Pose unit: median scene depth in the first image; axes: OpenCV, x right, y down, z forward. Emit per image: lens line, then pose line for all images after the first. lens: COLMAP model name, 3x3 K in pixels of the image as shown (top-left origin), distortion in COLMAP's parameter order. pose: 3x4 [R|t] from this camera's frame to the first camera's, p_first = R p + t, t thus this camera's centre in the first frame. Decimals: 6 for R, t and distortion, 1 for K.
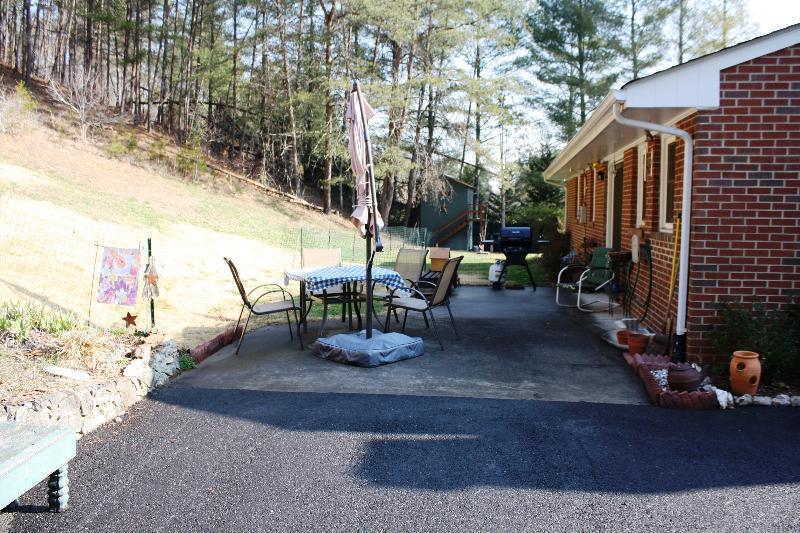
lens RADIAL K [[667.1, 0, 403.5], [0, 667.1, 271.0], [0, 0, 1]] dist [-0.167146, 0.151040]
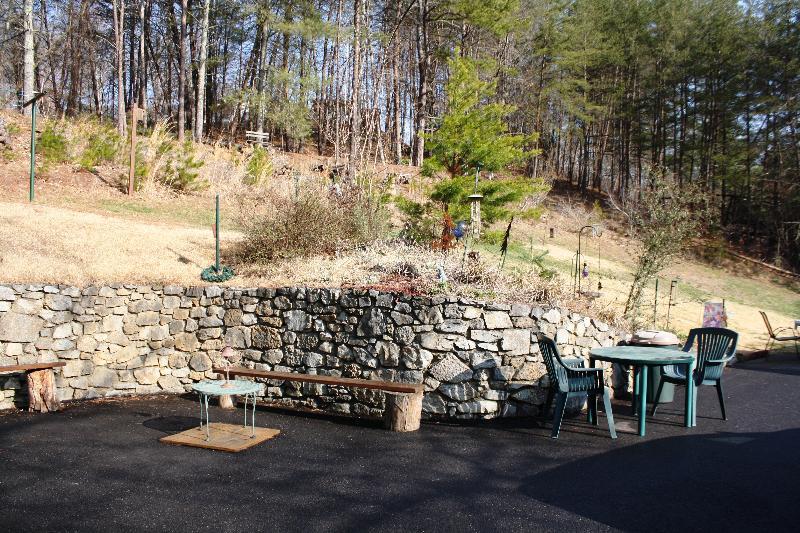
lens RADIAL K [[667.1, 0, 403.5], [0, 667.1, 271.0], [0, 0, 1]] dist [-0.167146, 0.151040]
pose [[0.741771, -0.018310, -0.670403, 0.060779], [-0.063752, 0.993175, -0.097664, 0.030064], [0.667616, 0.115183, 0.735541, -0.297747]]
